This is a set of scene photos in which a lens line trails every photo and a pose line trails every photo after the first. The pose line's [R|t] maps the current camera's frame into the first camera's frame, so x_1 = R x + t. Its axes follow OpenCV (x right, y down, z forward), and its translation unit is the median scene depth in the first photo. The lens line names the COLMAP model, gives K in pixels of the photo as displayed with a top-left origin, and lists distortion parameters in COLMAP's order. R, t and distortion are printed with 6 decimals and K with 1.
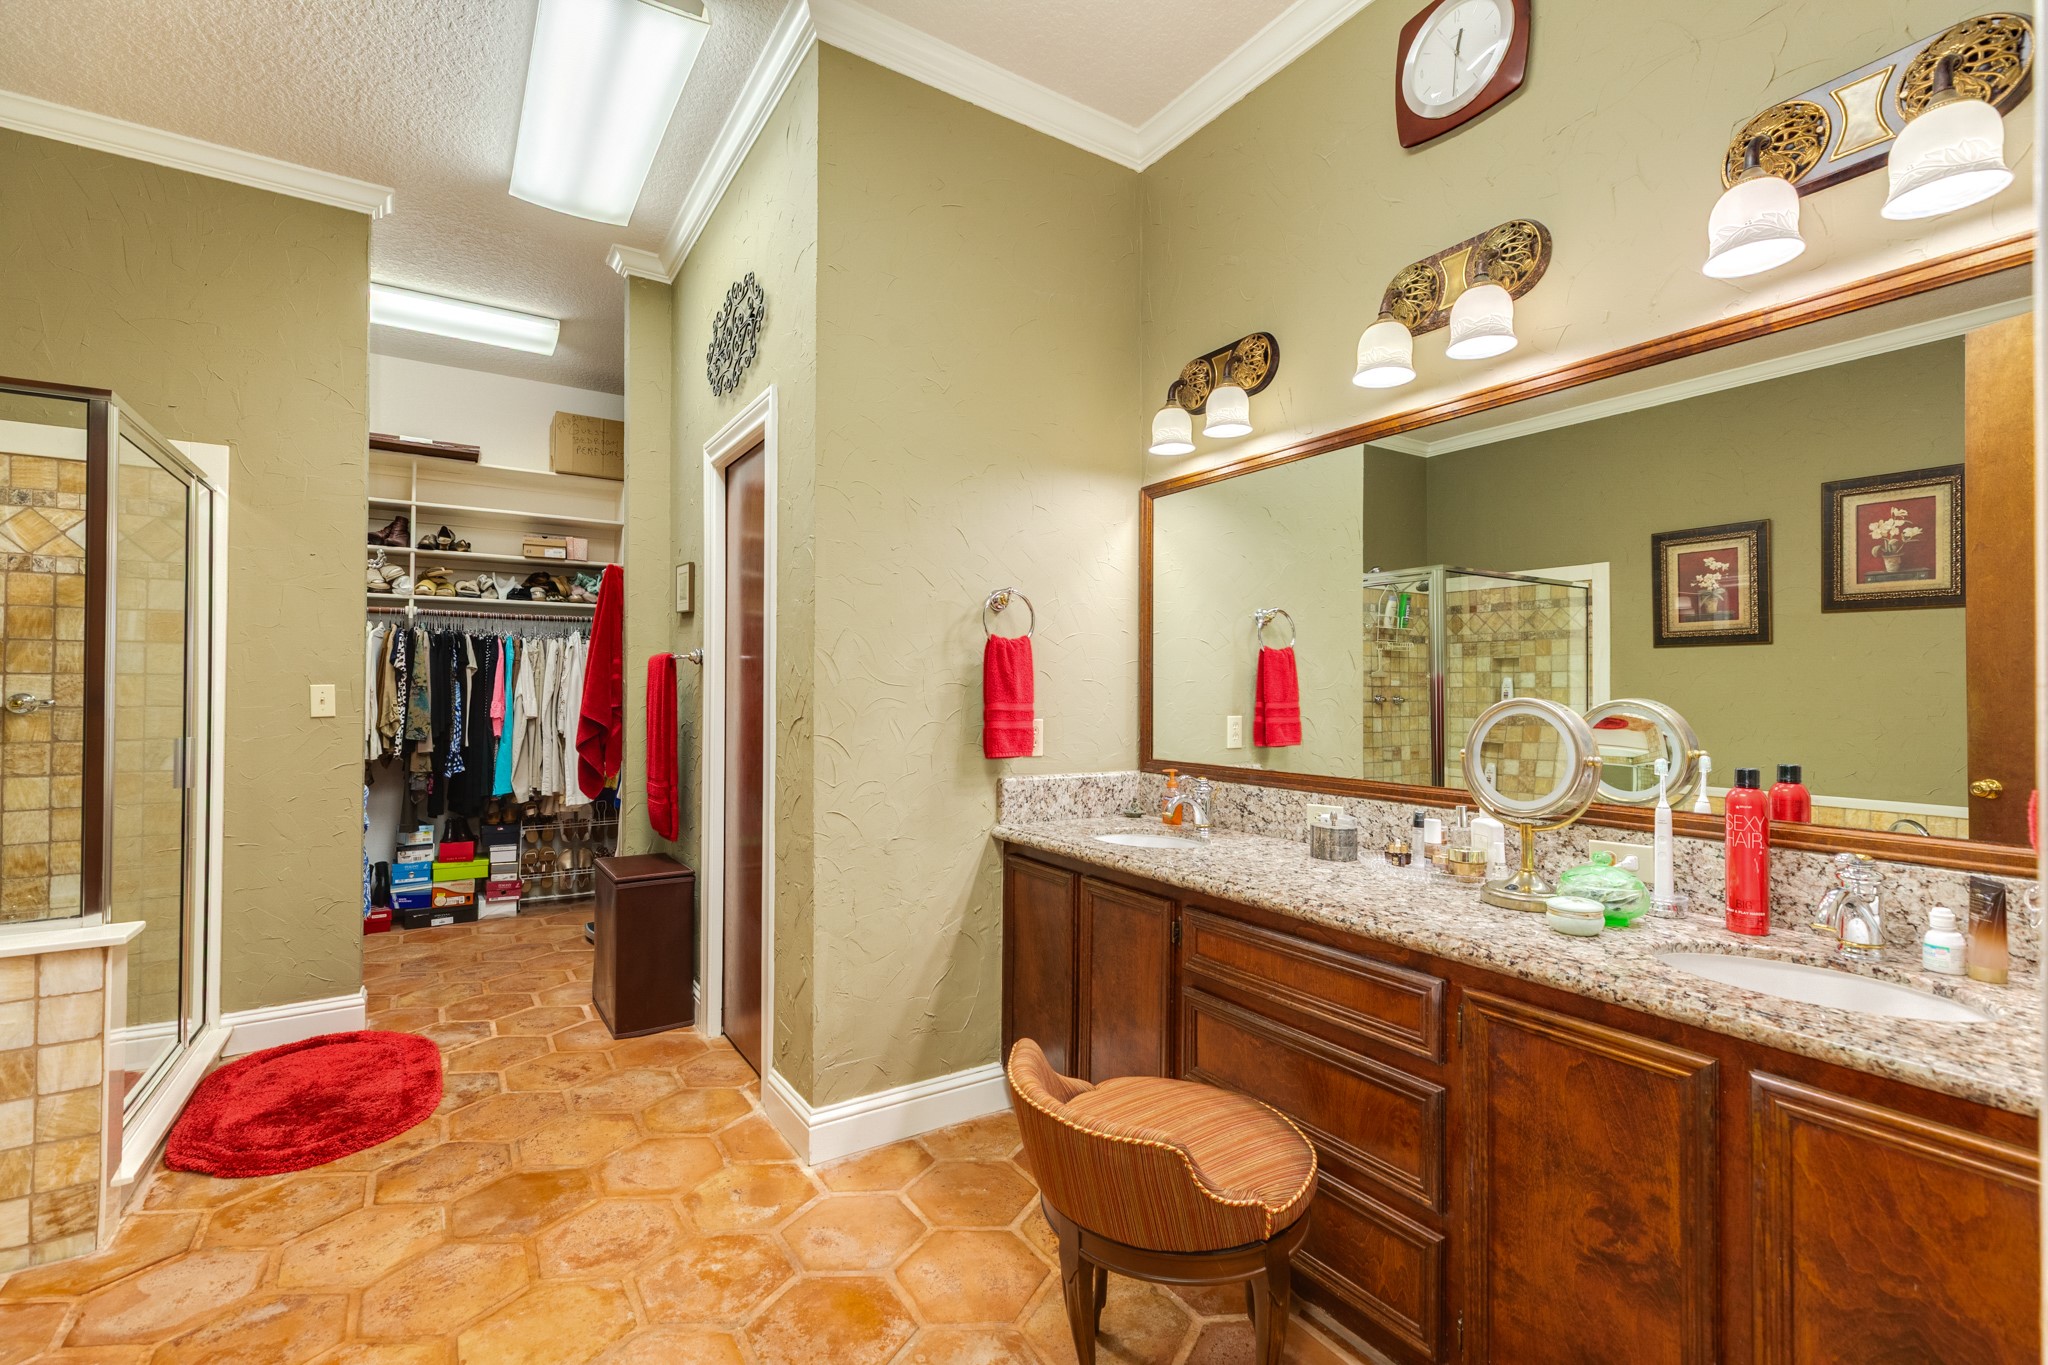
lens RADIAL K [[913.7, 0, 1026.5], [0, 913.7, 682.4], [0, 0, 1]] dist [0.004340, -0.000562]
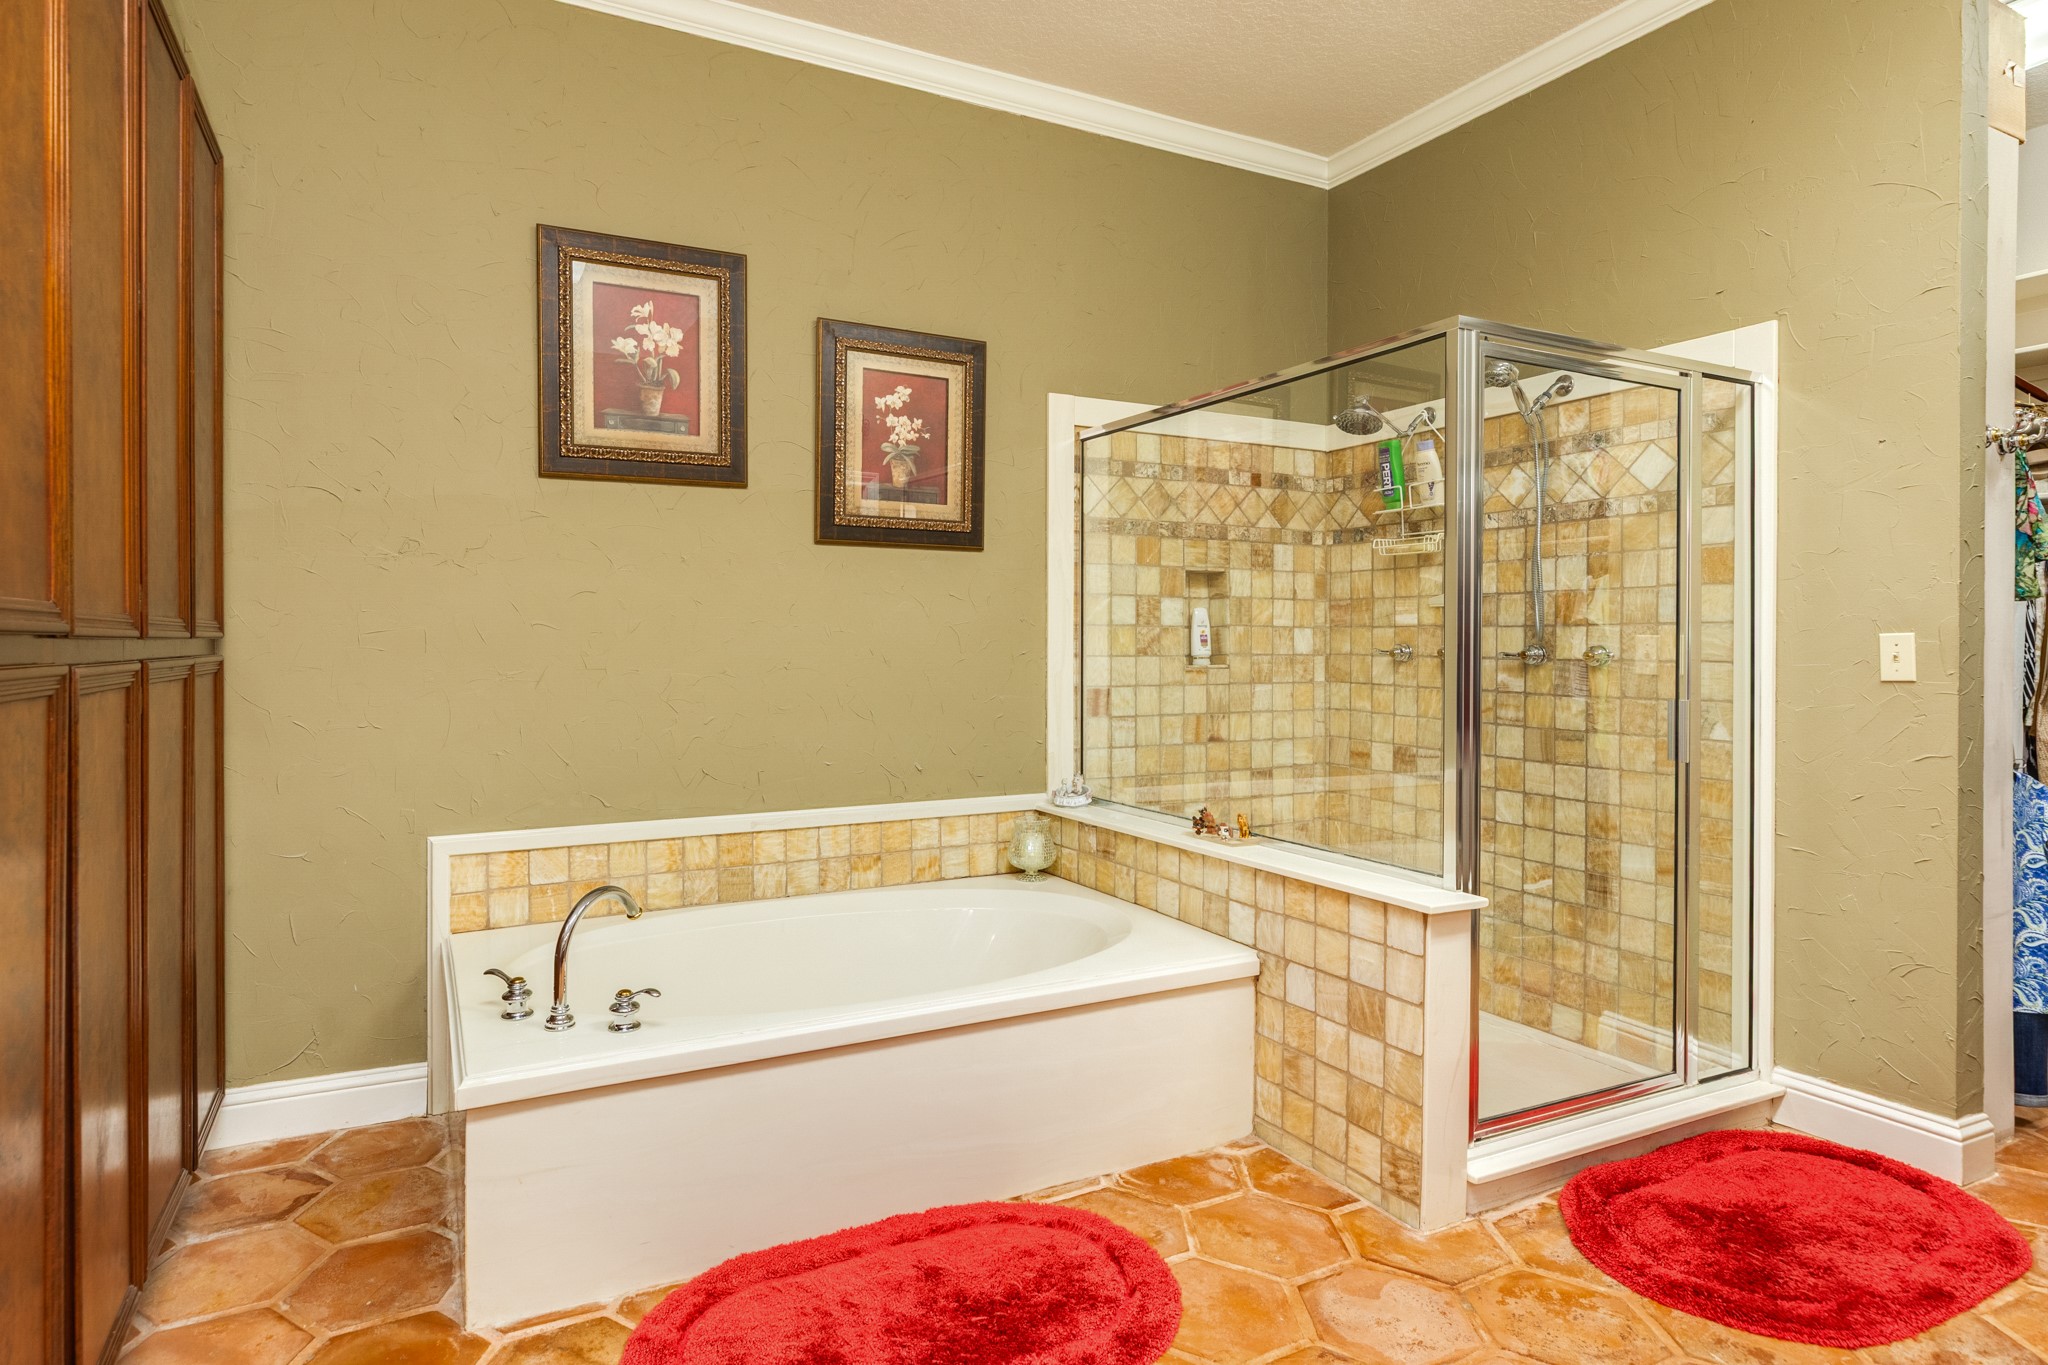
lens RADIAL K [[1133.8, 0, 1013.6], [0, 1133.8, 648.0], [0, 0, 1]] dist [0.006740, 0.000807]
pose [[-0.106657, 0.001278, -0.994295, 0.144579], [0.007344, 0.999973, 0.000498, 0.009369], [0.994269, -0.007249, -0.106663, 0.514961]]
